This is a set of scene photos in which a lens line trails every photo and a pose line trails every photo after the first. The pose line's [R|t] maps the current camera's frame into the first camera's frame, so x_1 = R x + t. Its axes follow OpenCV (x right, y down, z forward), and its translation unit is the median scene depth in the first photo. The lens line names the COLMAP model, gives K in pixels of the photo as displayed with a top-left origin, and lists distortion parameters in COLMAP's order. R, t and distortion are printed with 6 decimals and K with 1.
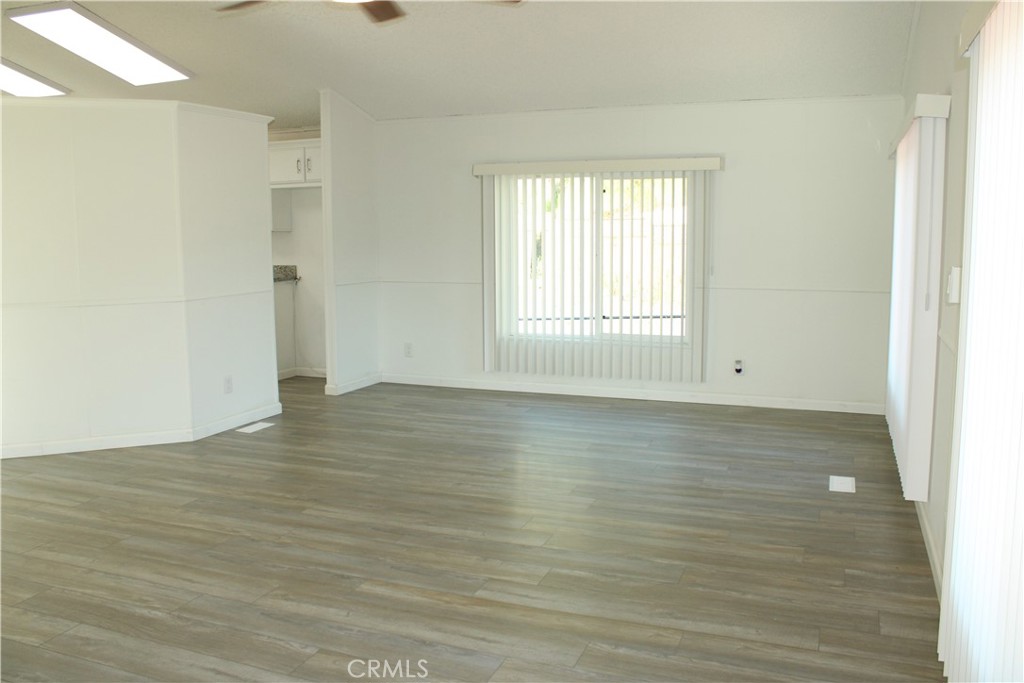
lens RADIAL K [[863.9, 0, 505.2], [0, 863.9, 339.8], [0, 0, 1]] dist [-0.160266, 0.149871]
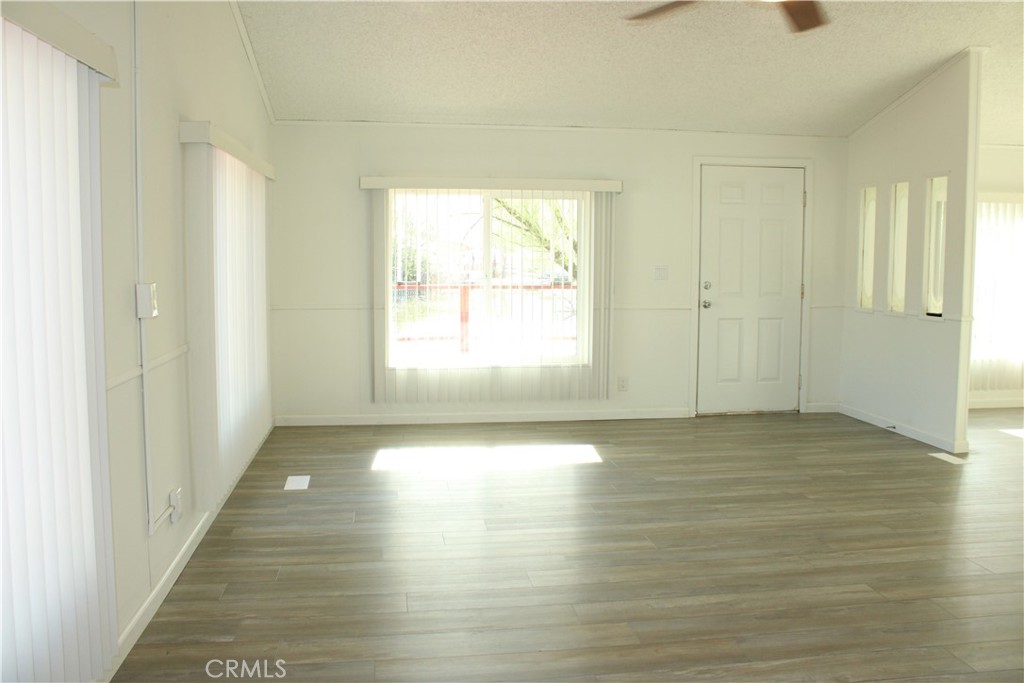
lens RADIAL K [[863.9, 0, 505.2], [0, 863.9, 339.8], [0, 0, 1]] dist [-0.160266, 0.149871]
pose [[-0.873201, 0.050939, -0.484691, 0.522824], [-0.061980, 0.974840, 0.214113, -0.214283], [0.483403, 0.217005, -0.848074, 1.672824]]
